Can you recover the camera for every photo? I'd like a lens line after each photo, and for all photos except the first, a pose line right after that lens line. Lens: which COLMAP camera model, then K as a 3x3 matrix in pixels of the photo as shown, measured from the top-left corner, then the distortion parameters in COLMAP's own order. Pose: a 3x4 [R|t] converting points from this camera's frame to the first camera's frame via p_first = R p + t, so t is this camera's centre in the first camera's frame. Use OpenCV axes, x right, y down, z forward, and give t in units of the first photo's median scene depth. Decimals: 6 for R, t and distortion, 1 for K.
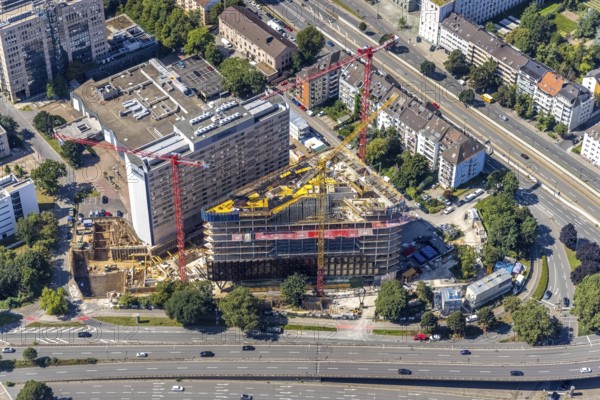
lens RADIAL K [[1138.7, 0, 300.0], [0, 1138.7, 200.0], [0, 0, 1]] dist [0.019051, -0.000857]
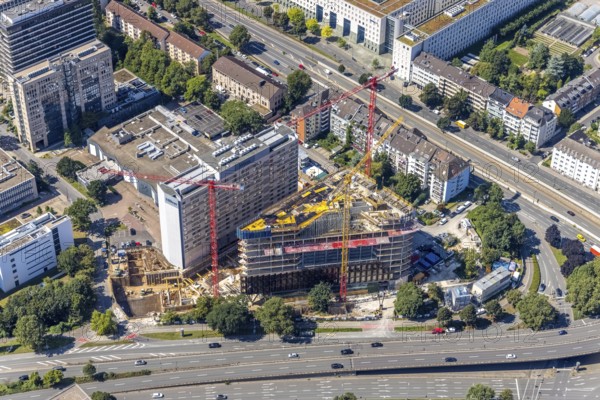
lens RADIAL K [[1076.4, 0, 300.0], [0, 1076.4, 200.0], [0, 0, 1]] dist [0.011265, 0.048279]
pose [[0.994977, -0.060511, 0.079740, -0.095194], [0.064874, 0.996469, -0.053309, 0.036029], [-0.076233, 0.058215, 0.995389, -0.045765]]
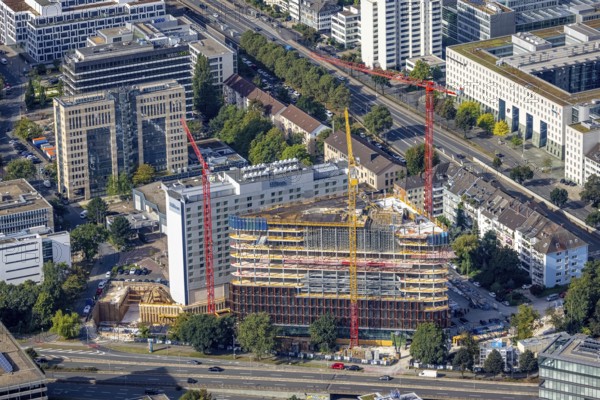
lens RADIAL K [[2248.7, 0, 300.0], [0, 2248.7, 200.0], [0, 0, 1]] dist [-0.214549, -1.974952]
pose [[0.977253, 0.049941, -0.206115, 0.309490], [-0.119534, 0.932504, -0.340805, 0.541654], [0.175183, 0.357691, 0.917261, -0.609243]]
